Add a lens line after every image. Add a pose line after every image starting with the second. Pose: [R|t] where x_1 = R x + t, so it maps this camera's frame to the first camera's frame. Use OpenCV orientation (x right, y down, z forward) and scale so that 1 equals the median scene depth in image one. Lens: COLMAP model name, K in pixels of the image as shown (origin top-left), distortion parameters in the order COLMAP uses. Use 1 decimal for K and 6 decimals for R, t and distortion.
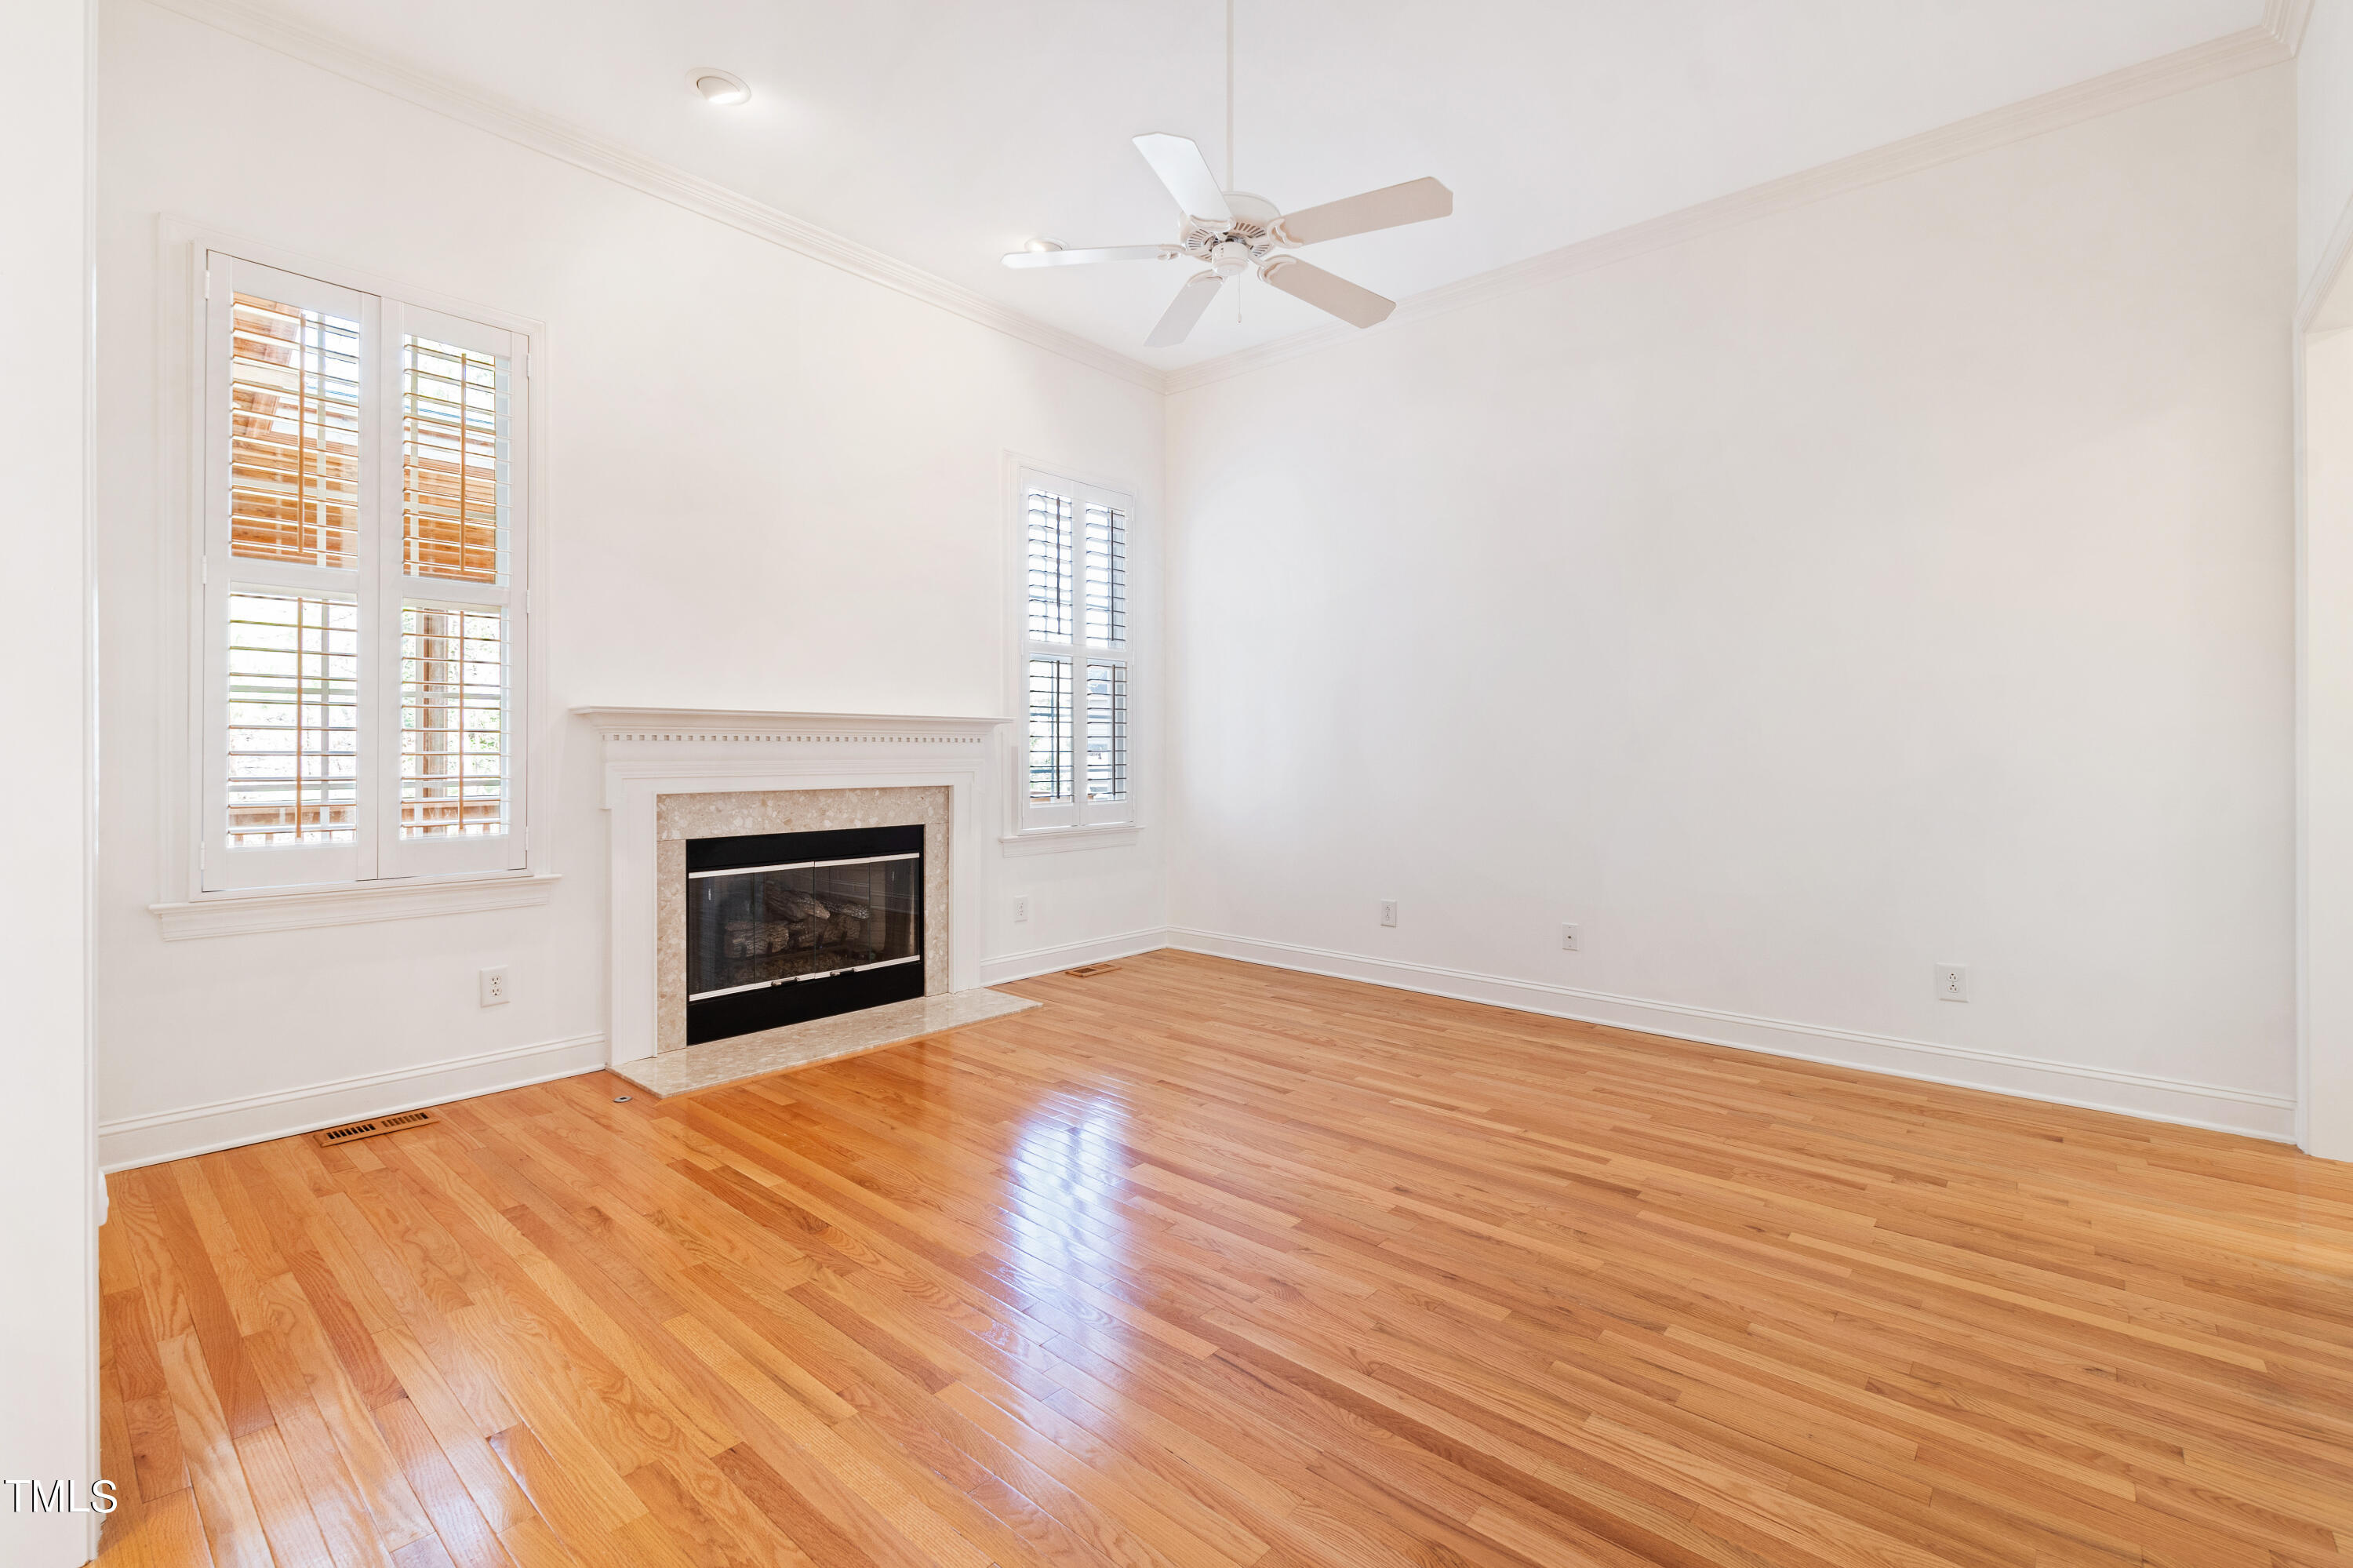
lens RADIAL K [[1039.9, 0, 1179.0], [0, 1039.9, 775.3], [0, 0, 1]] dist [0.000956, -0.000105]
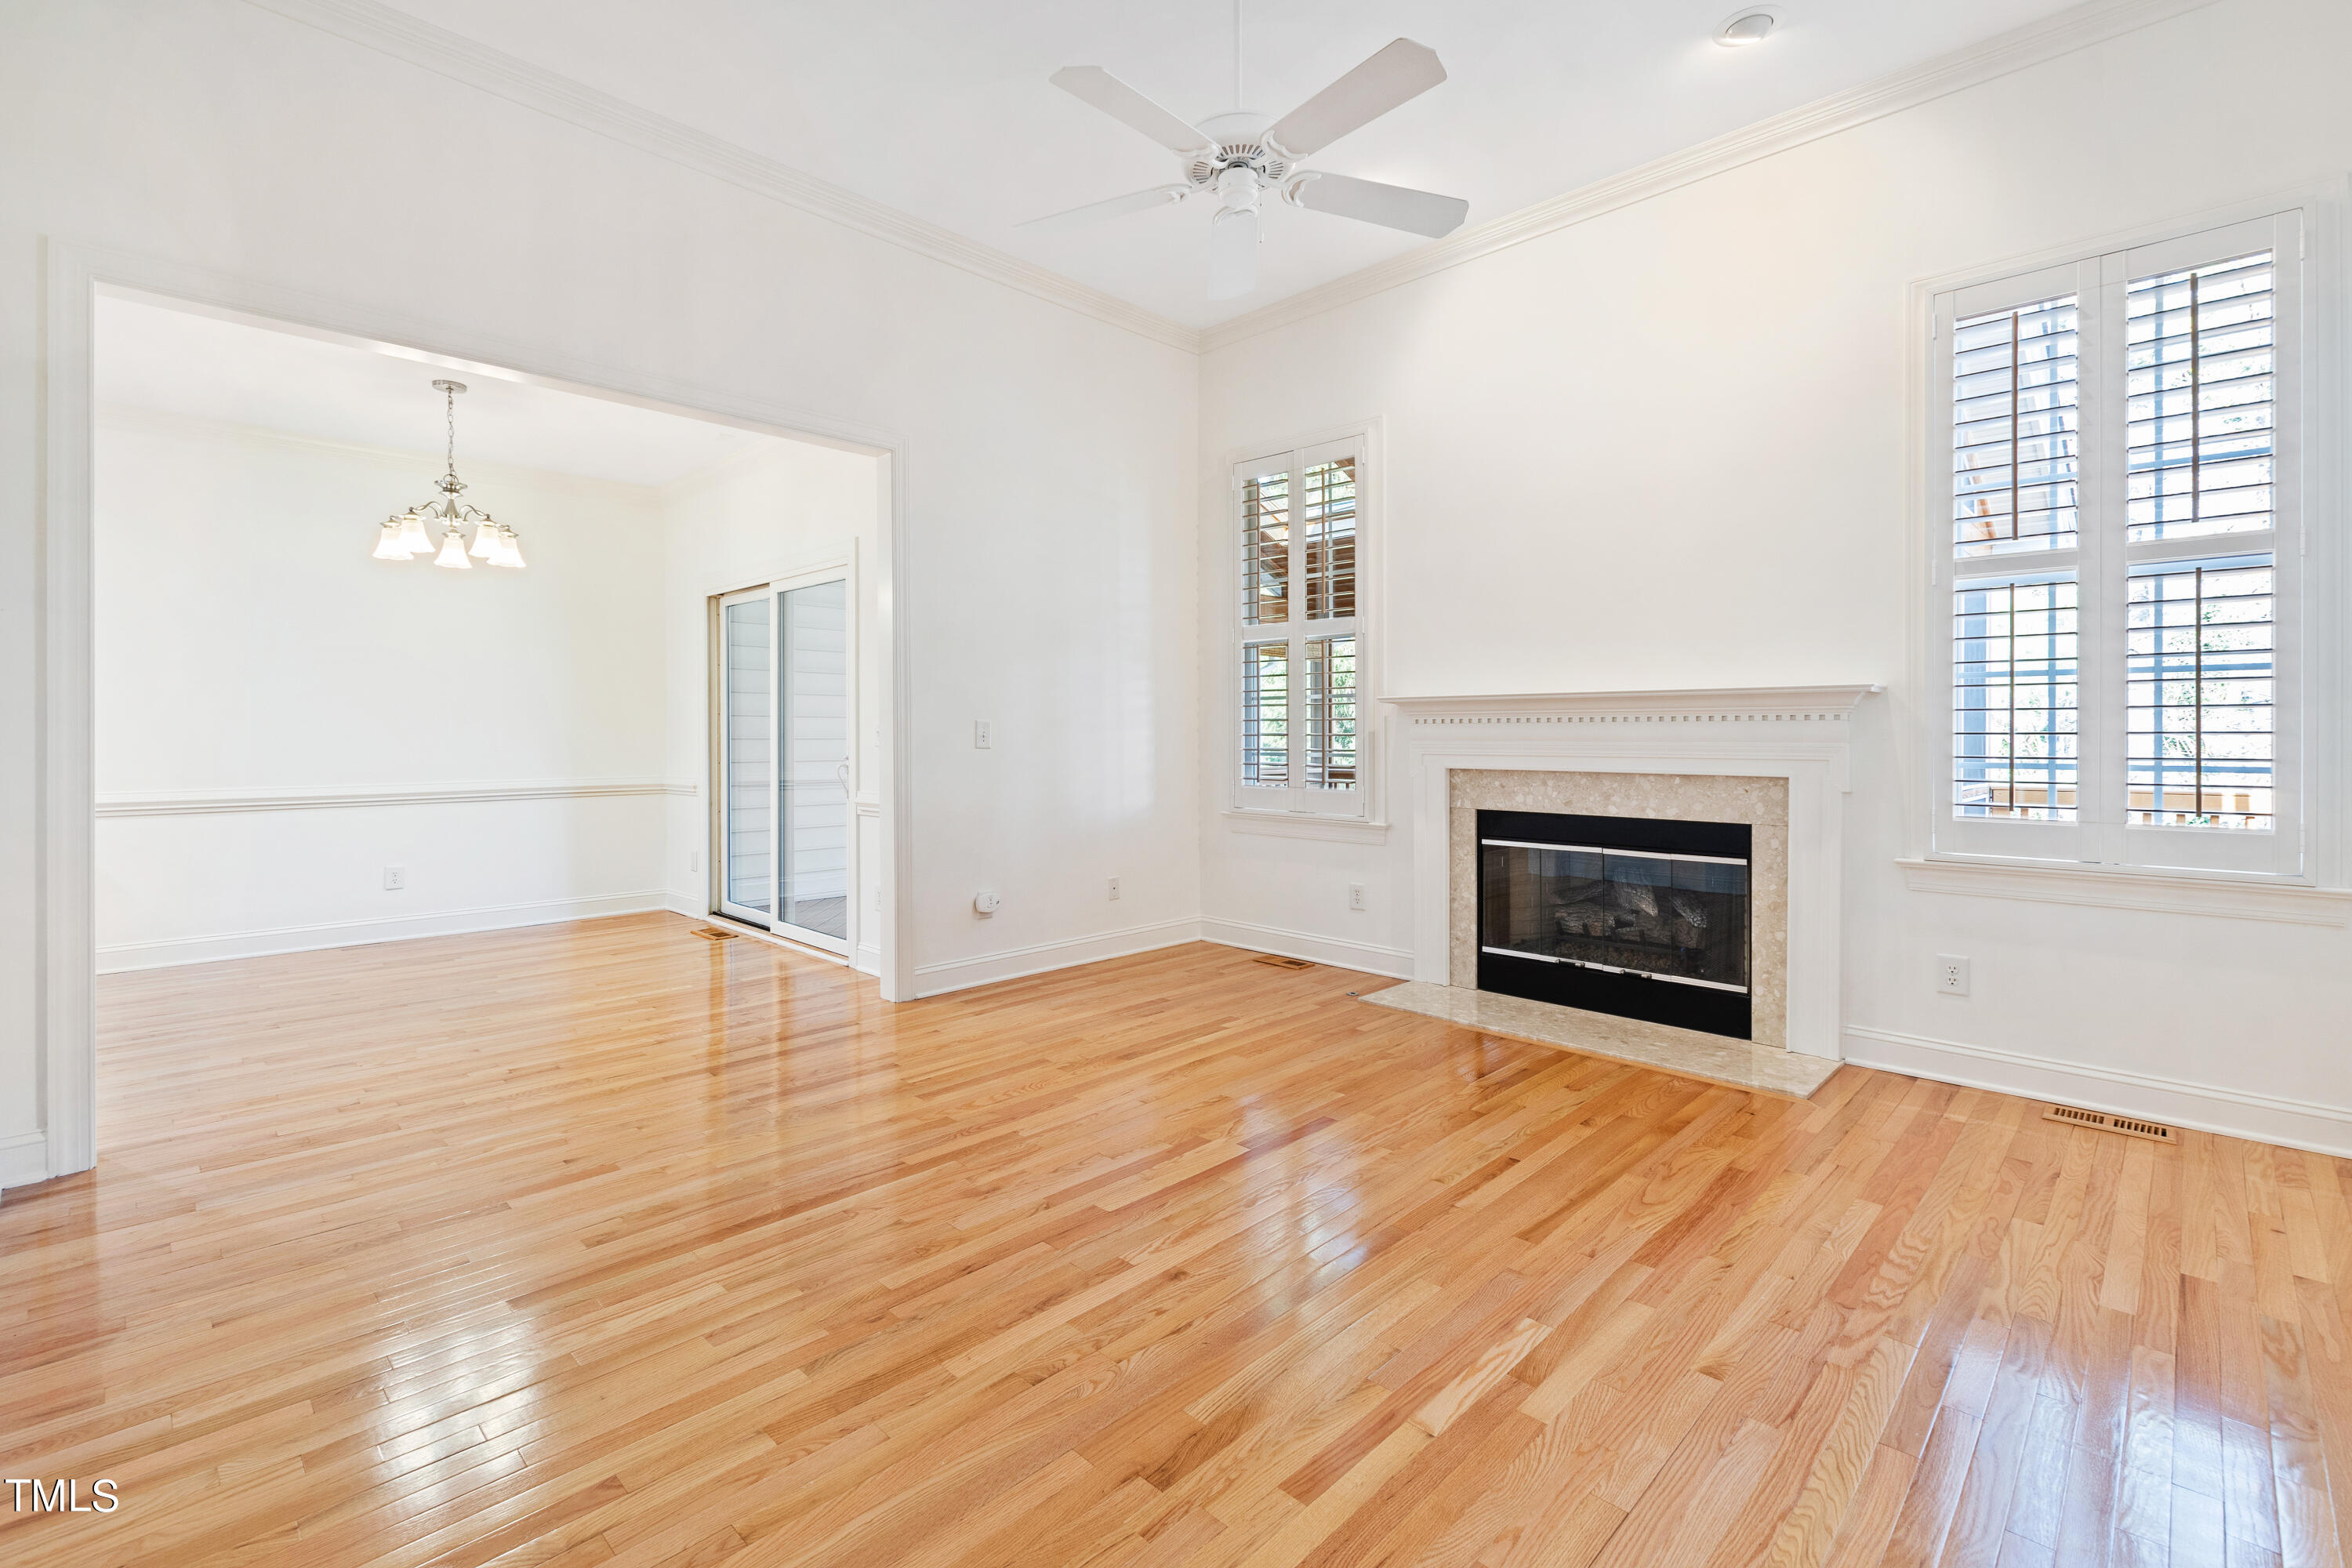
lens RADIAL K [[1037.9, 0, 1130.9], [0, 1037.9, 757.3], [0, 0, 1]] dist [0.003643, 0.000123]
pose [[-0.073921, 0.022619, -0.997008, 0.697563], [-0.023971, 0.999414, 0.024451, -0.014660], [0.996976, 0.025706, -0.073335, 0.698573]]
